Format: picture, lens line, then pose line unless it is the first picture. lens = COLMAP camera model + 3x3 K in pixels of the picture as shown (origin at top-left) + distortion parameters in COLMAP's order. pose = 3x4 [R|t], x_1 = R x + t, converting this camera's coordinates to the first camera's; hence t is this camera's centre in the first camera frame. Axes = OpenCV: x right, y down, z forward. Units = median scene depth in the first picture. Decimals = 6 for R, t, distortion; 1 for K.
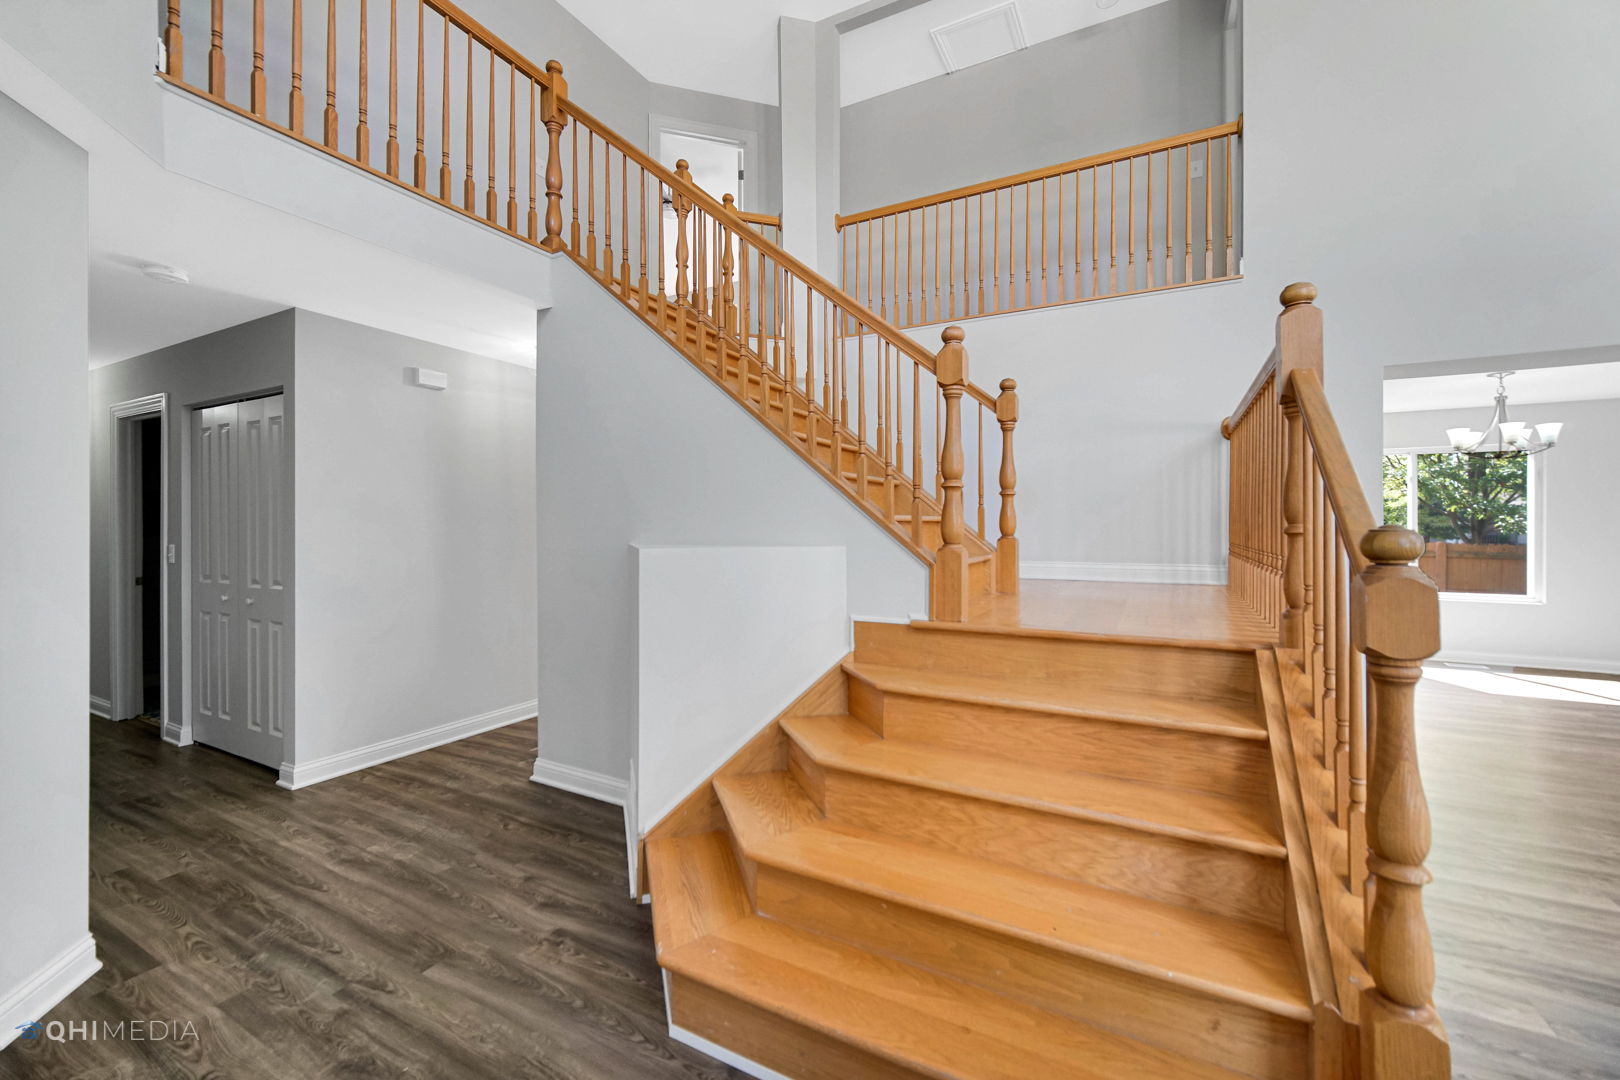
lens RADIAL K [[647.5, 0, 814.4], [0, 647.5, 533.8], [0, 0, 1]] dist [-0.001275, -0.000066]
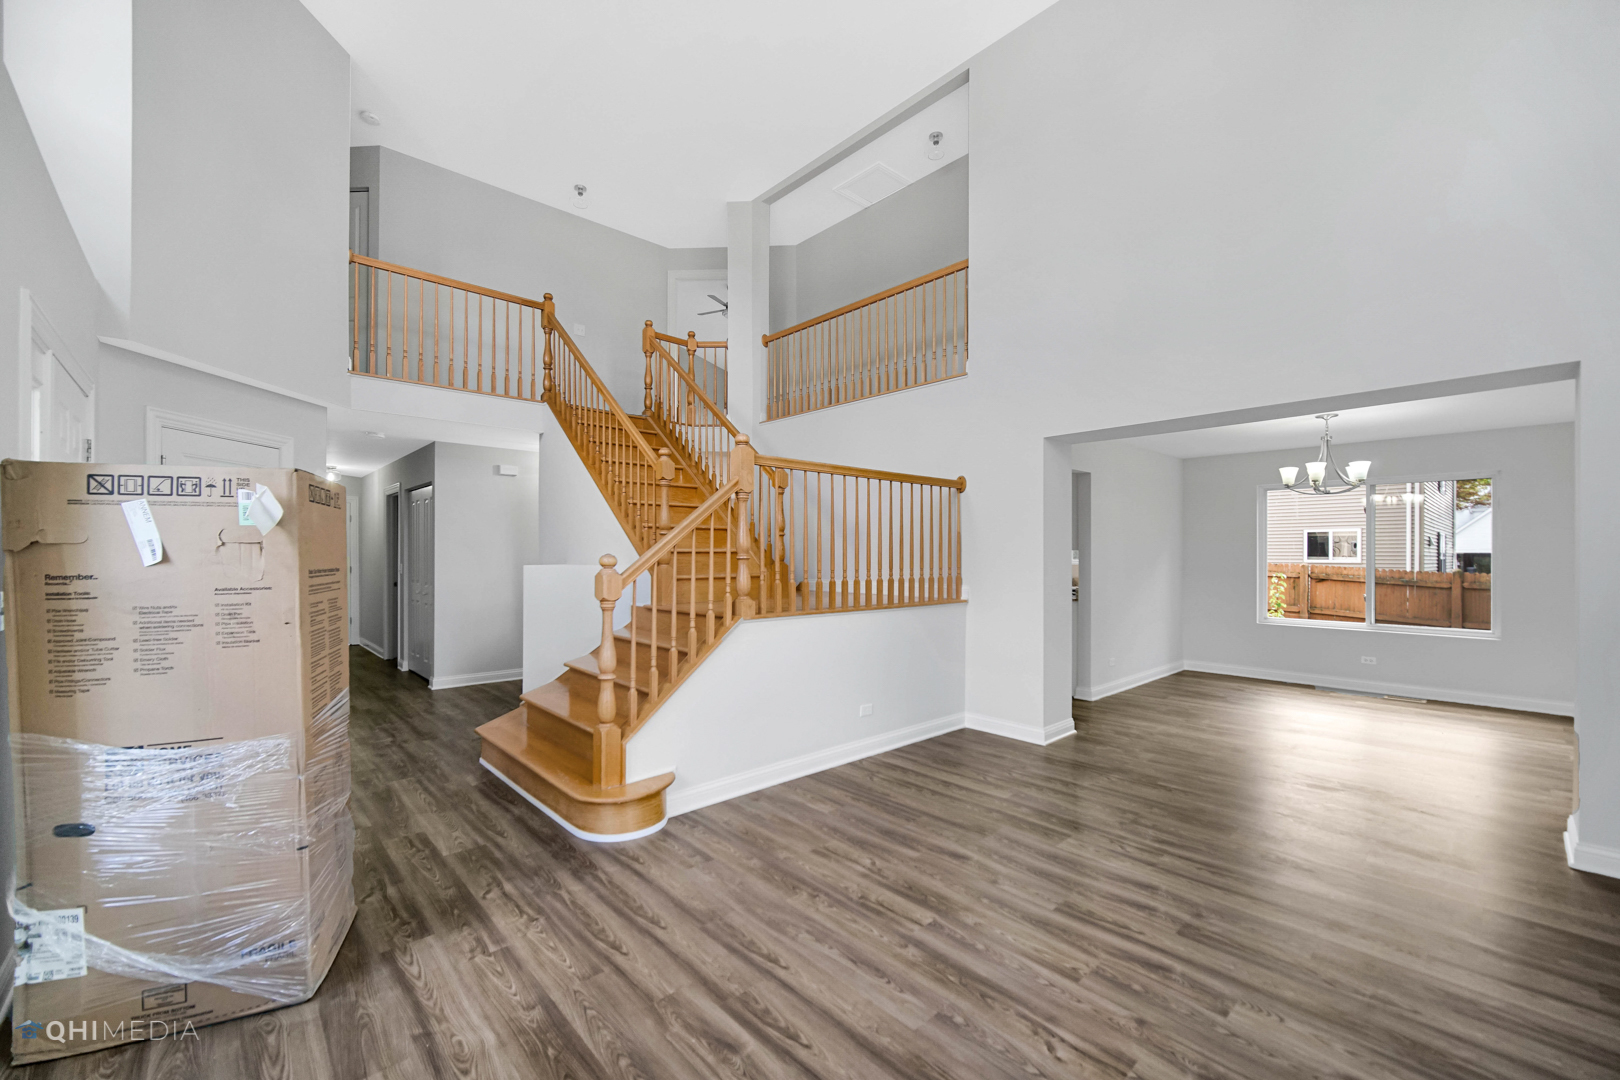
lens RADIAL K [[660.5, 0, 795.2], [0, 660.5, 543.2], [0, 0, 1]] dist [-0.002489, 0.000423]
pose [[0.938045, -0.001540, -0.346509, 0.761129], [-0.007764, 0.999646, -0.025461, 0.001479], [0.346426, 0.026574, 0.937701, -0.409212]]
